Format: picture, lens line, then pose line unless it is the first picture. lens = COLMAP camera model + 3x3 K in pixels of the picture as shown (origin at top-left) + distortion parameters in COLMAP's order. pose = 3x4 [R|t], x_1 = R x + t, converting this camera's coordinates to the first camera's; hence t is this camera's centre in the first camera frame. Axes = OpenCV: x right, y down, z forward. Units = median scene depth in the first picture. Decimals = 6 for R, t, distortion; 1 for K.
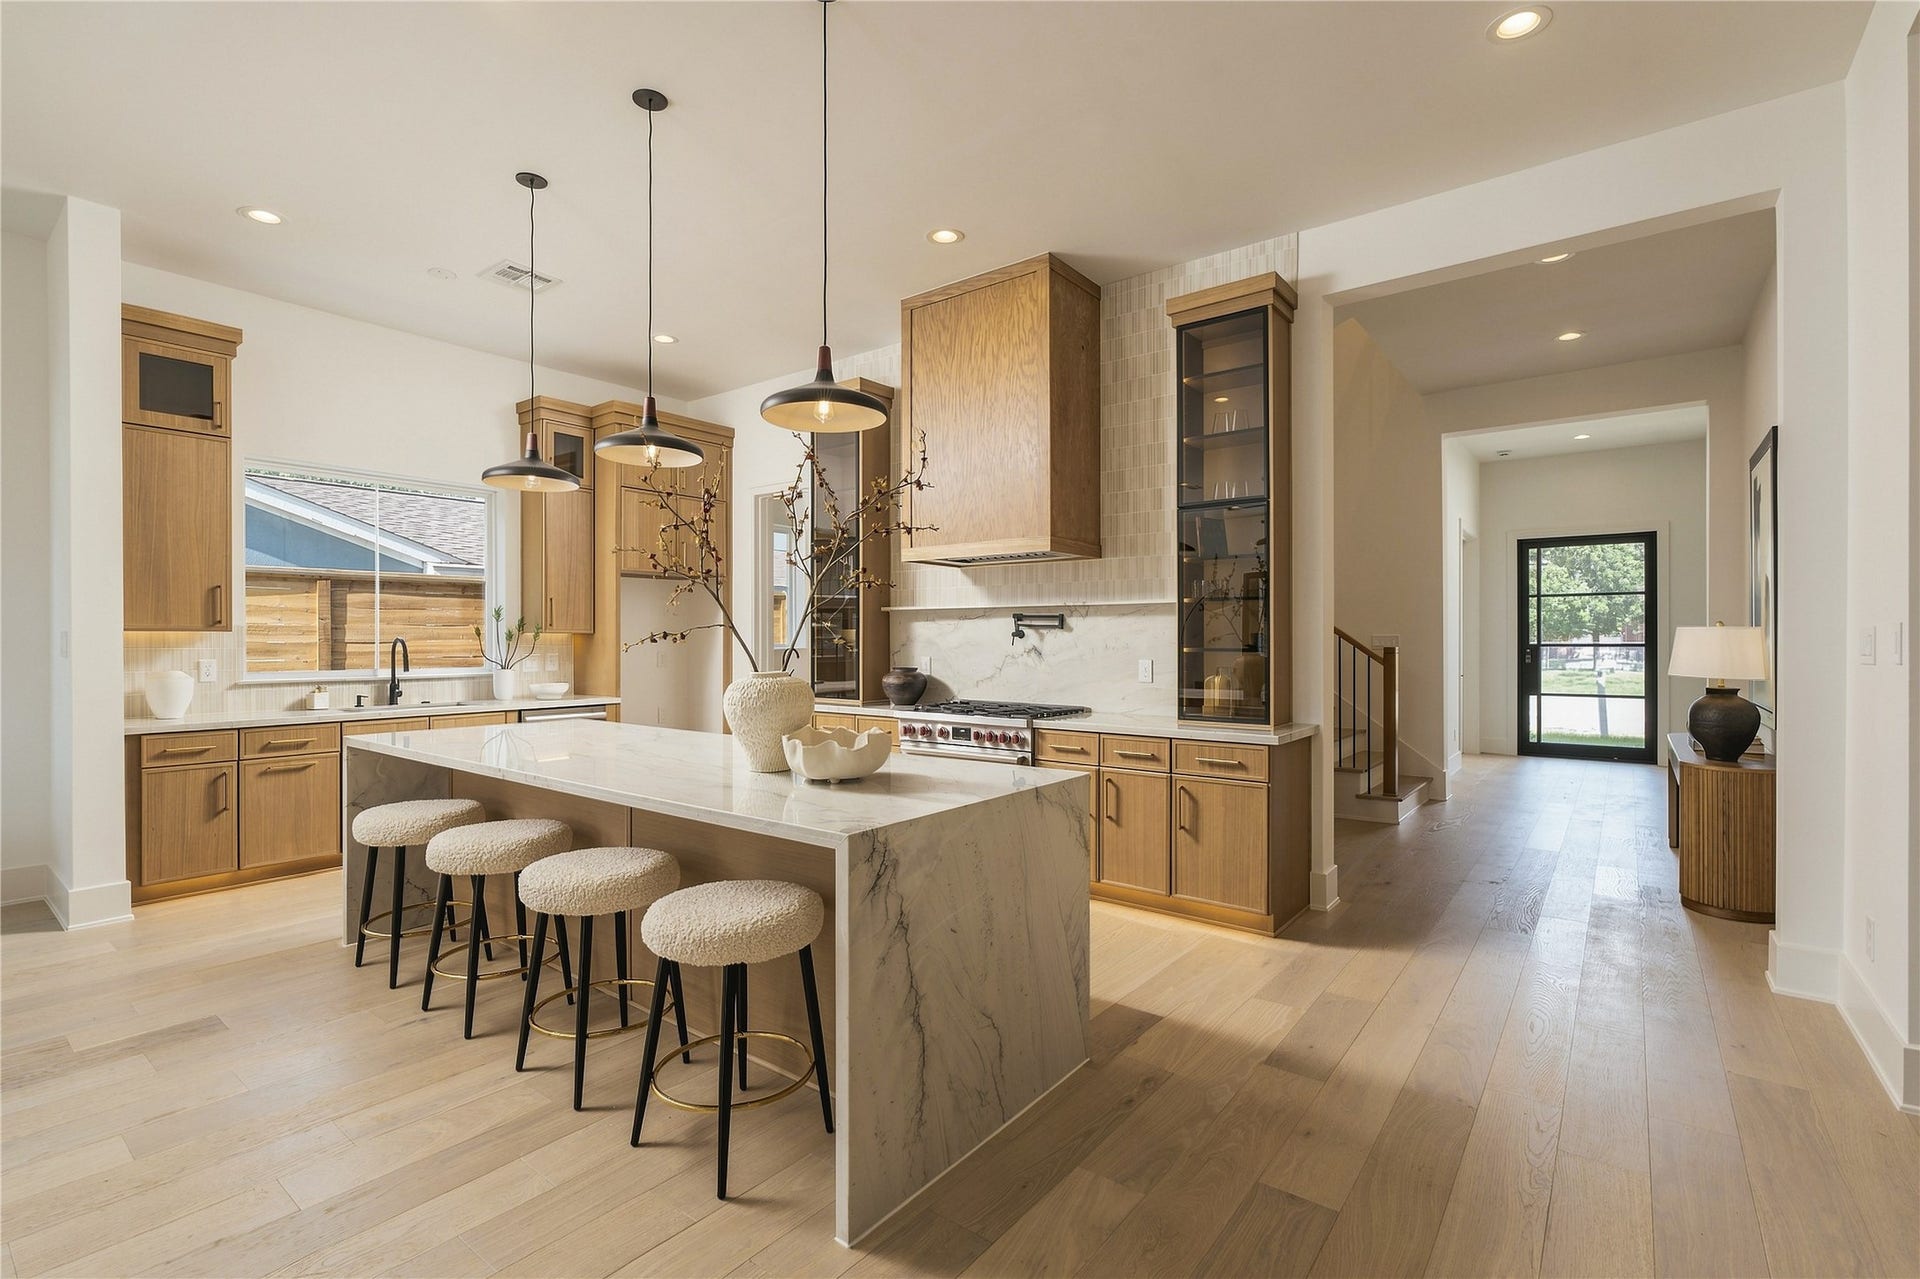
lens RADIAL K [[855.7, 0, 962.9], [0, 855.7, 638.8], [0, 0, 1]] dist [-0.002535, -0.000095]
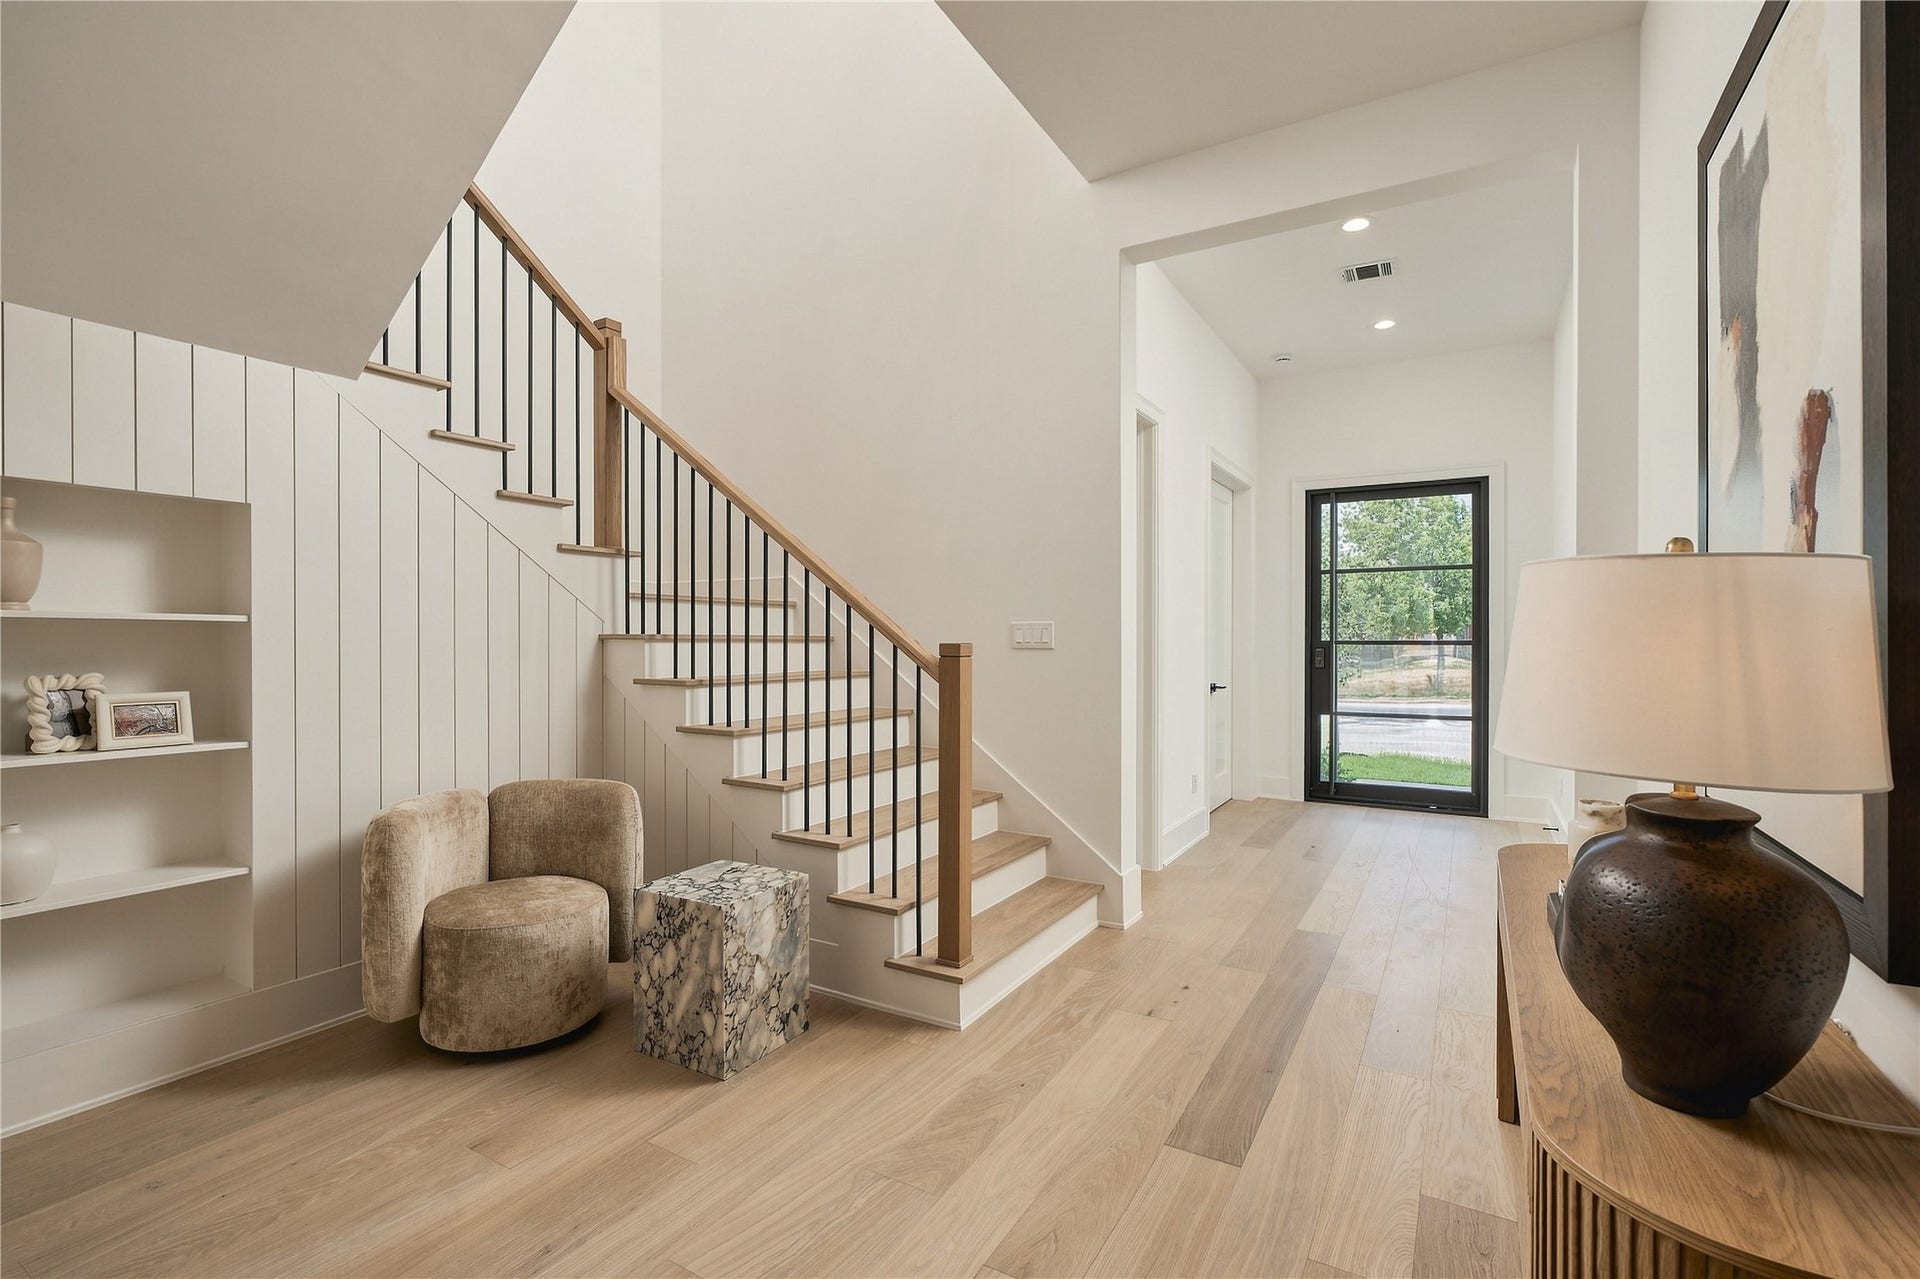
lens RADIAL K [[855.7, 0, 953.7], [0, 855.7, 638.7], [0, 0, 1]] dist [-0.002535, -0.000095]
pose [[0.992942, 0.003981, 0.118537, 0.283354], [-0.004521, 0.999981, 0.004284, 0.003061], [-0.118518, -0.004789, 0.992940, 0.342734]]
